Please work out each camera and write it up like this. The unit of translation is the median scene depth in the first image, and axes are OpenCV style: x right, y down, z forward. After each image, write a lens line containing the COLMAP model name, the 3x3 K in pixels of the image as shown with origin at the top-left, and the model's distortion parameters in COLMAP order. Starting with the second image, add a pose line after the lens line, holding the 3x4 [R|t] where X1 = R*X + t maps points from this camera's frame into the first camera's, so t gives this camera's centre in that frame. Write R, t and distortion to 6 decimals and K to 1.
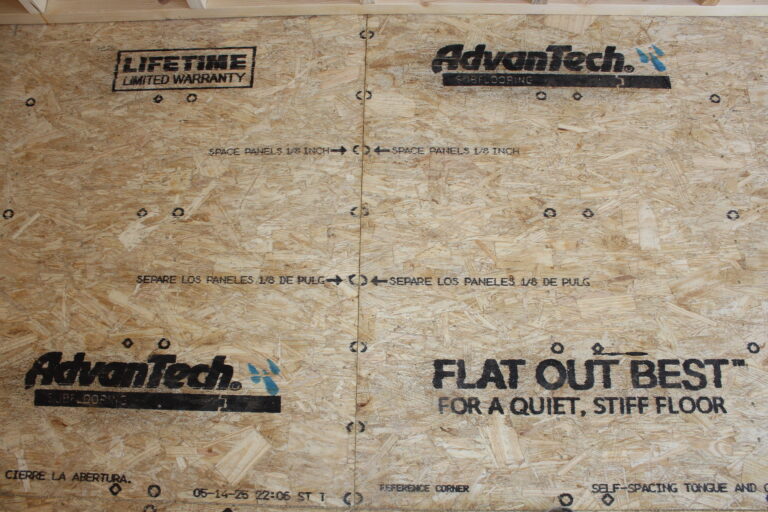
lens RADIAL K [[644.4, 0, 384.0], [0, 644.4, 276.0], [0, 0, 1]] dist [-0.097092, 0.001524]
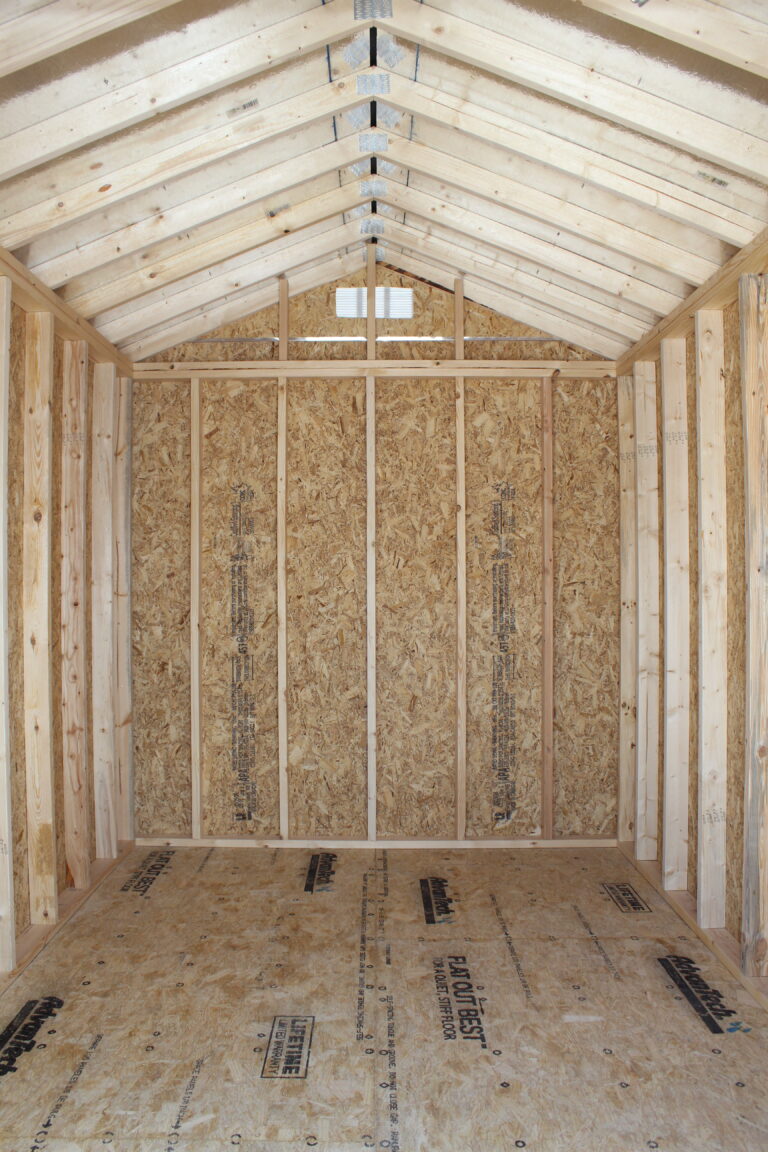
lens RADIAL K [[966.7, 0, 384.0], [0, 966.7, 576.0], [0, 0, 1]] dist [-0.097092, 0.001524]
pose [[0.023955, 0.027468, -0.999336, 2.483222], [-0.963579, 0.266960, -0.015760, 0.108897], [0.266349, 0.963316, 0.032863, -0.061801]]
